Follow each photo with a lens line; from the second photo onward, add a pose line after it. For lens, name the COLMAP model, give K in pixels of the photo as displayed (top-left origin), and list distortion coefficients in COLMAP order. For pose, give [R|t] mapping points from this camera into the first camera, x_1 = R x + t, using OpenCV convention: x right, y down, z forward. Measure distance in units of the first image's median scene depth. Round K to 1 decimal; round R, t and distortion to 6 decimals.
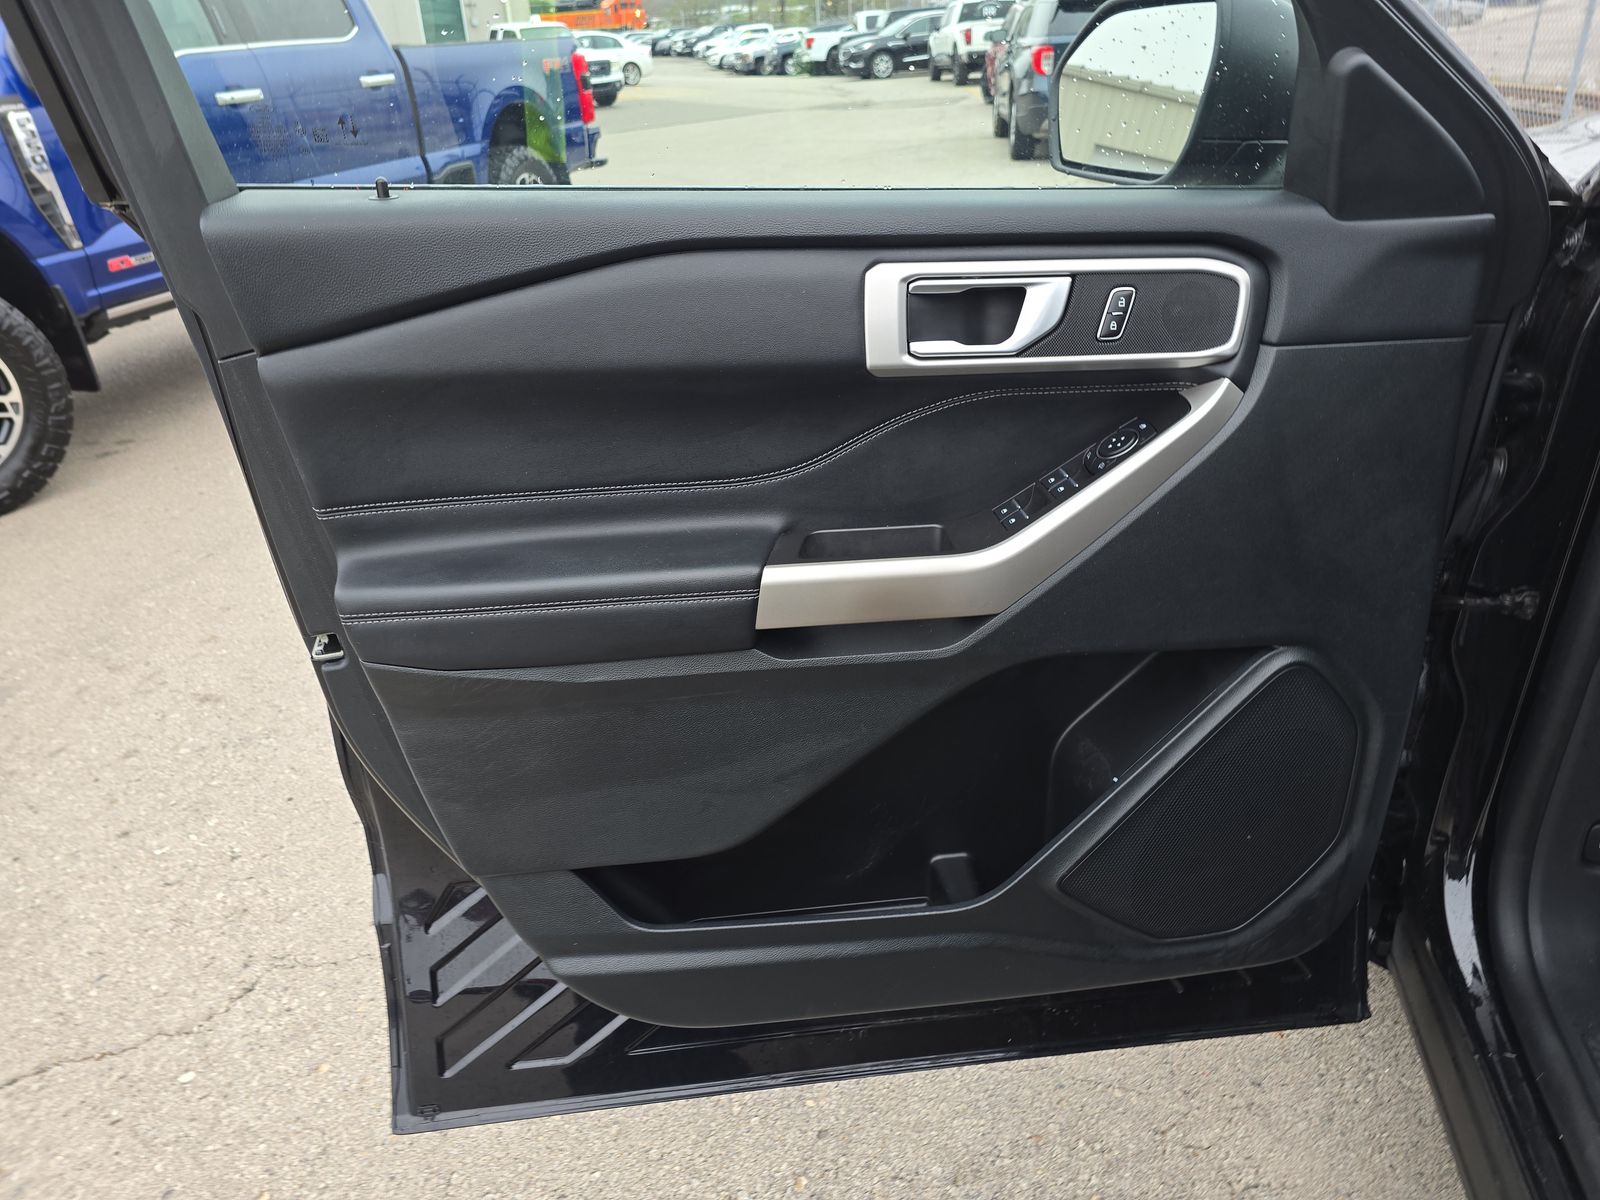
lens RADIAL K [[1074.7, 0, 816.9], [0, 1074.7, 591.9], [0, 0, 1]] dist [0.033926, -0.029878]
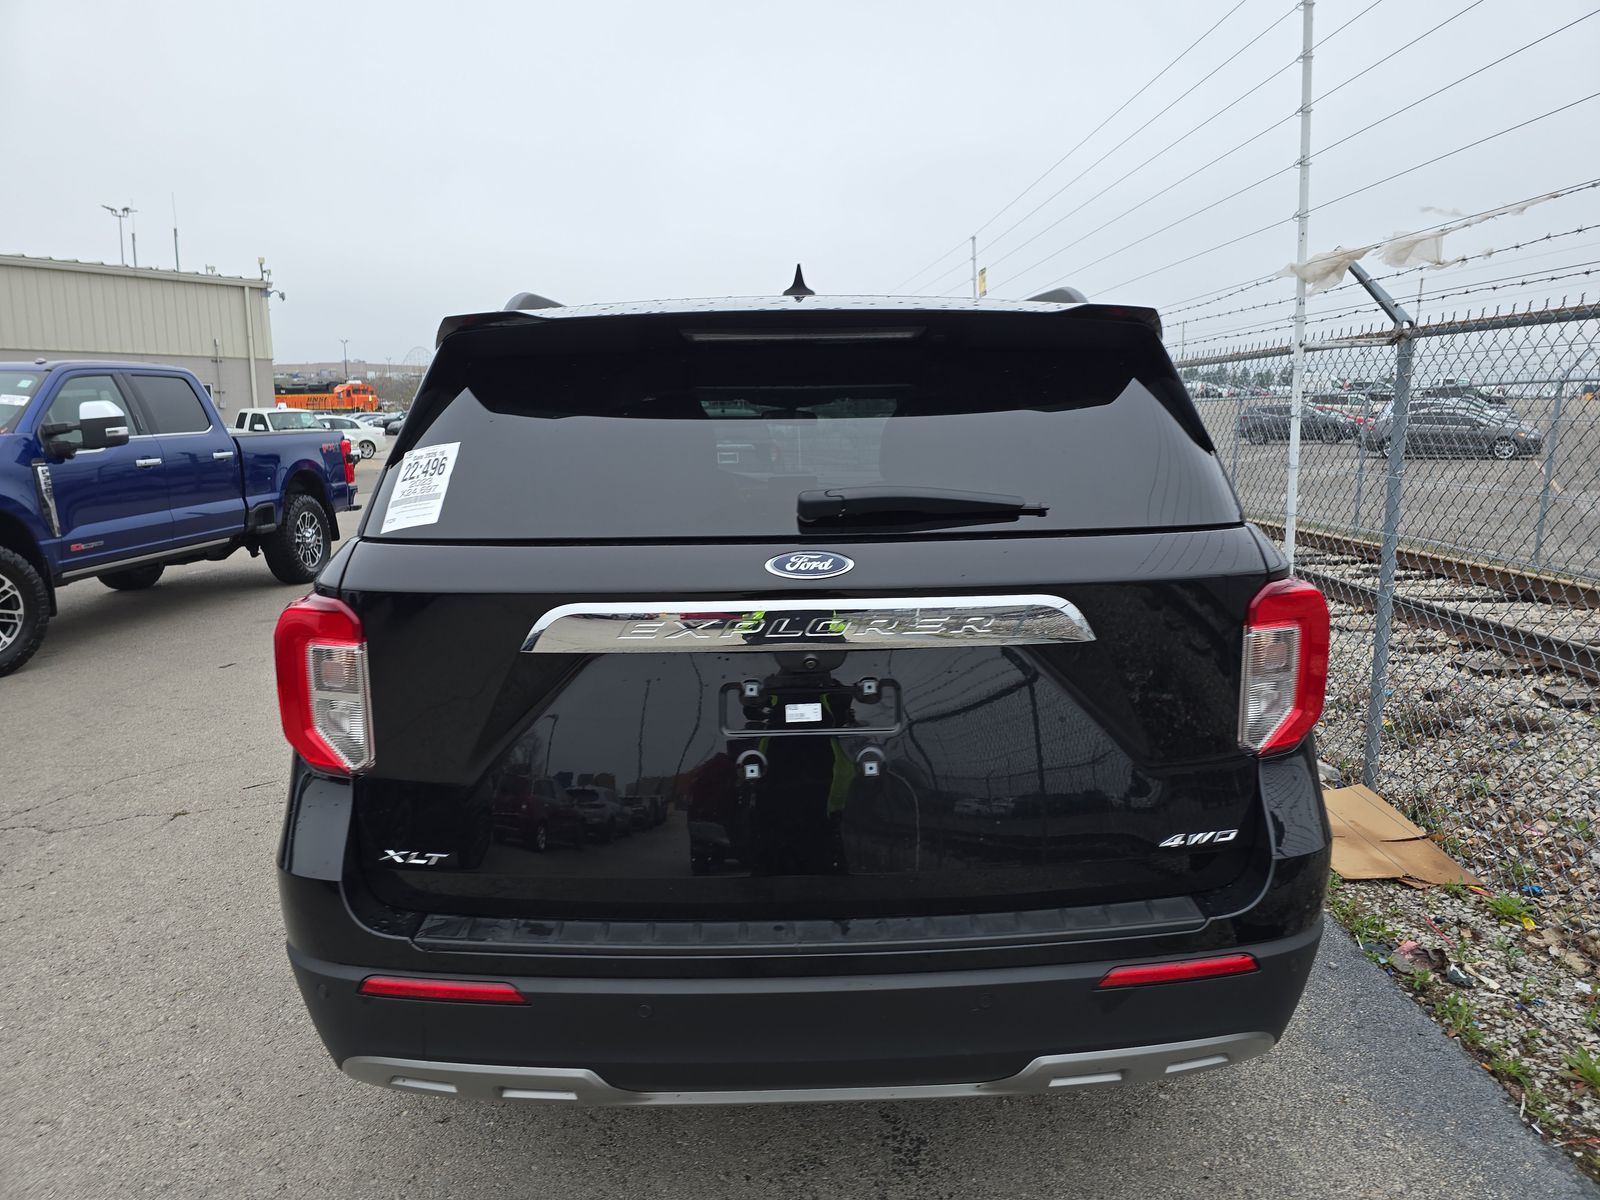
lens RADIAL K [[1074.7, 0, 804.5], [0, 1074.7, 588.0], [0, 0, 1]] dist [0.033926, -0.029878]
pose [[0.972281, -0.002947, 0.233796, 0.069457], [0.077448, 0.947532, -0.310136, 0.298538], [-0.220615, 0.319647, 0.921496, -0.646911]]
